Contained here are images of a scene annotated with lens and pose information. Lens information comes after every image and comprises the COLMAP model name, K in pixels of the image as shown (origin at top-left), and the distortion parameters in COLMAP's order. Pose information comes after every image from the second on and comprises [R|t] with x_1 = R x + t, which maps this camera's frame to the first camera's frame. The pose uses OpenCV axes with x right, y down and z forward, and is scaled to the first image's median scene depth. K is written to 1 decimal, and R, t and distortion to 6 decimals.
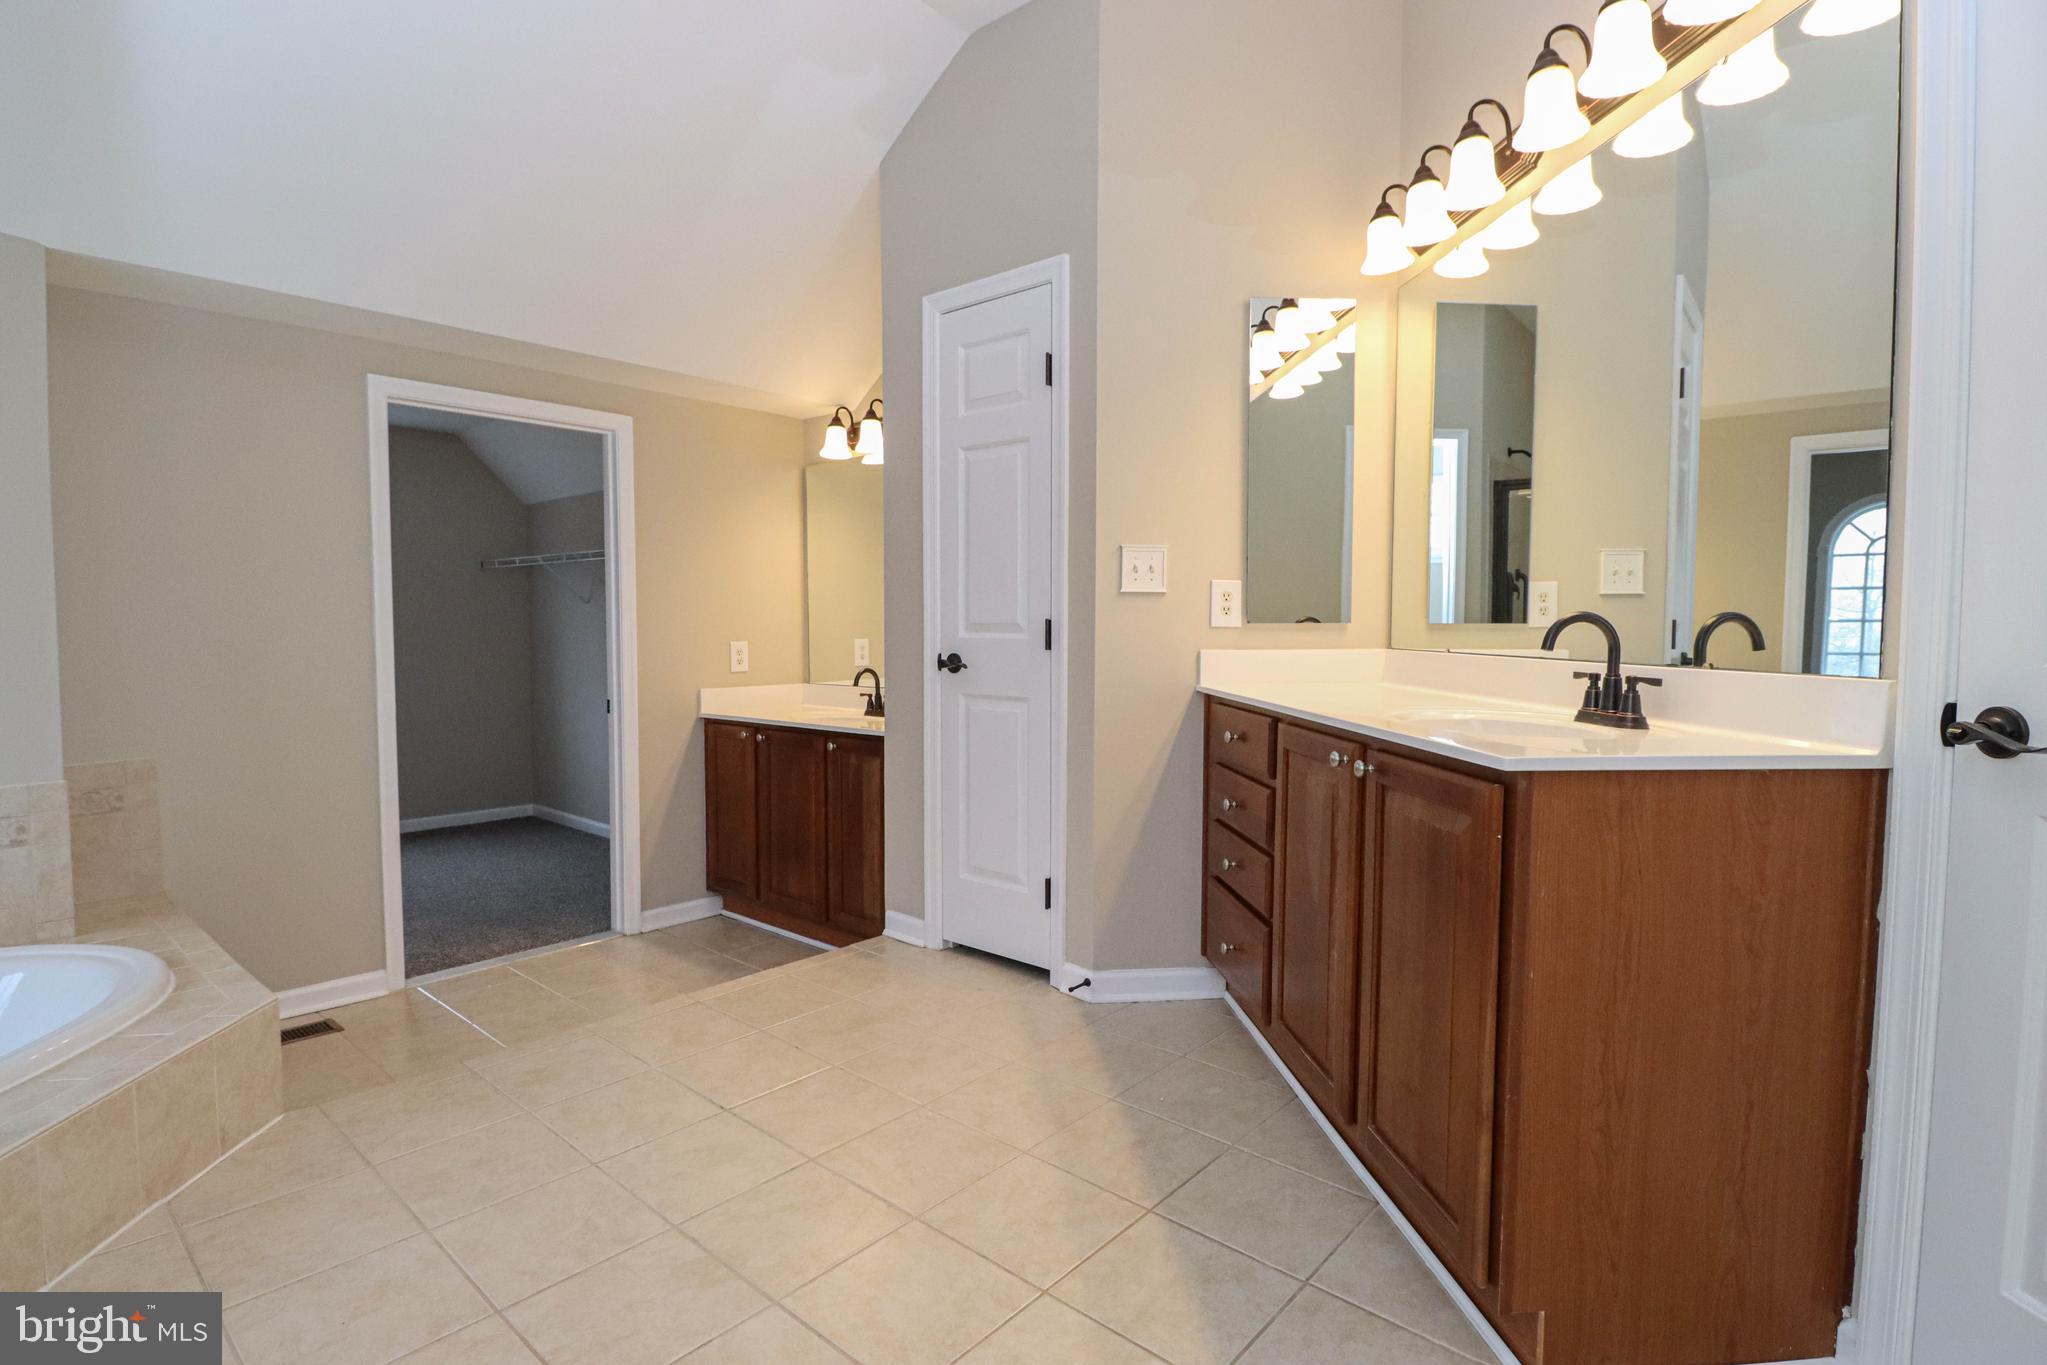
lens RADIAL K [[972.4, 0, 1021.7], [0, 972.4, 665.0], [0, 0, 1]] dist [0.006065, -0.018458]
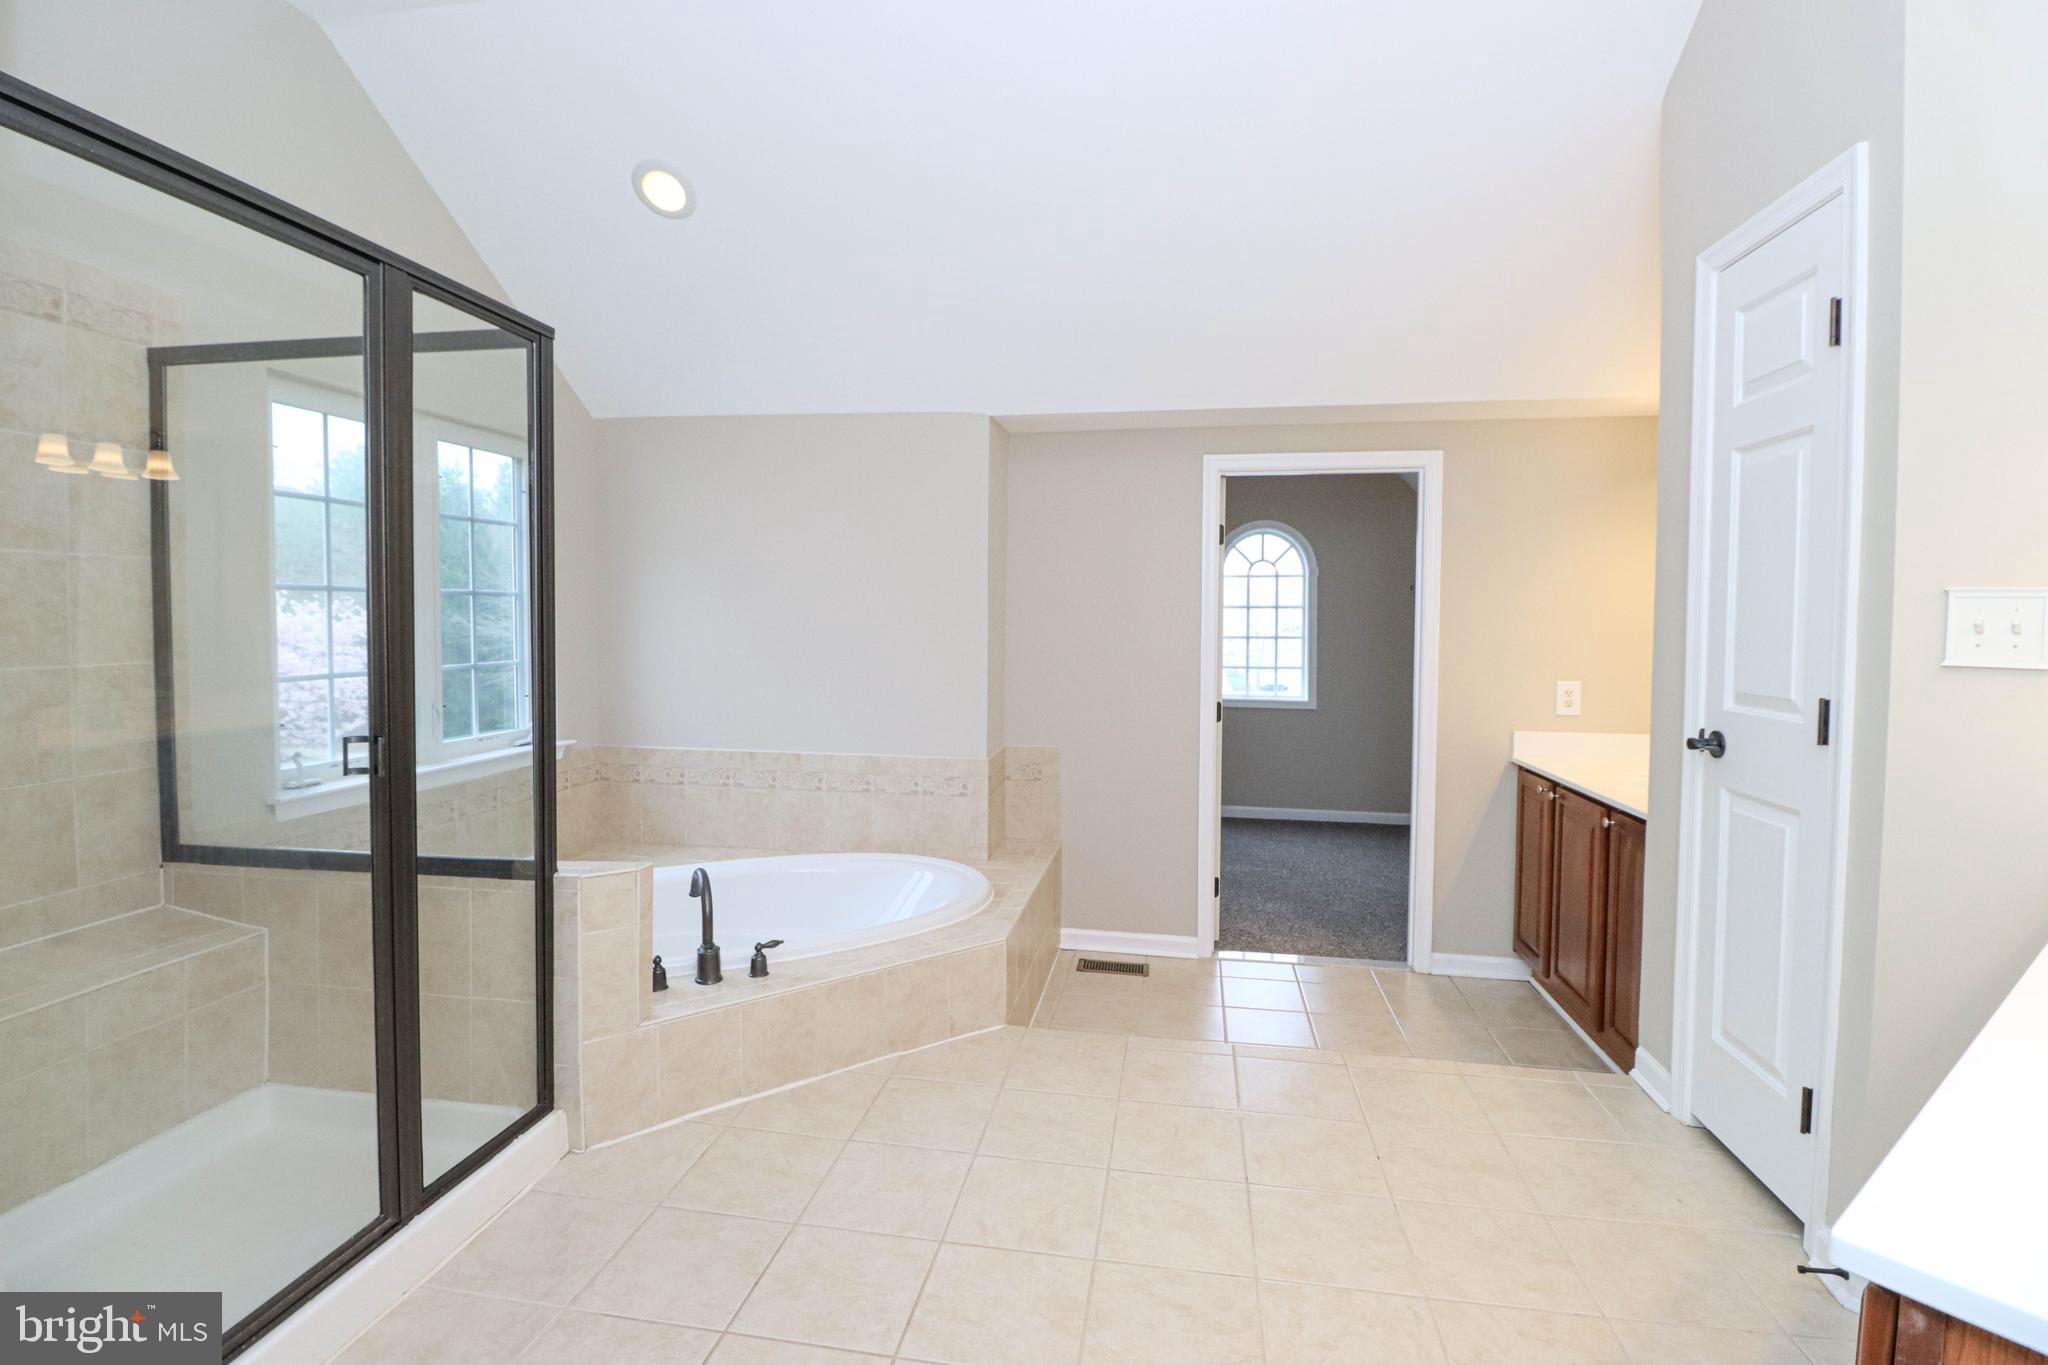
lens RADIAL K [[937.6, 0, 1030.7], [0, 937.6, 641.7], [0, 0, 1]] dist [0.000846, -0.018454]
pose [[0.535098, 0.024162, -0.844445, 0.247300], [-0.045035, 0.998985, 0.000046, -0.056276], [0.843589, 0.038005, 0.535643, 0.189245]]
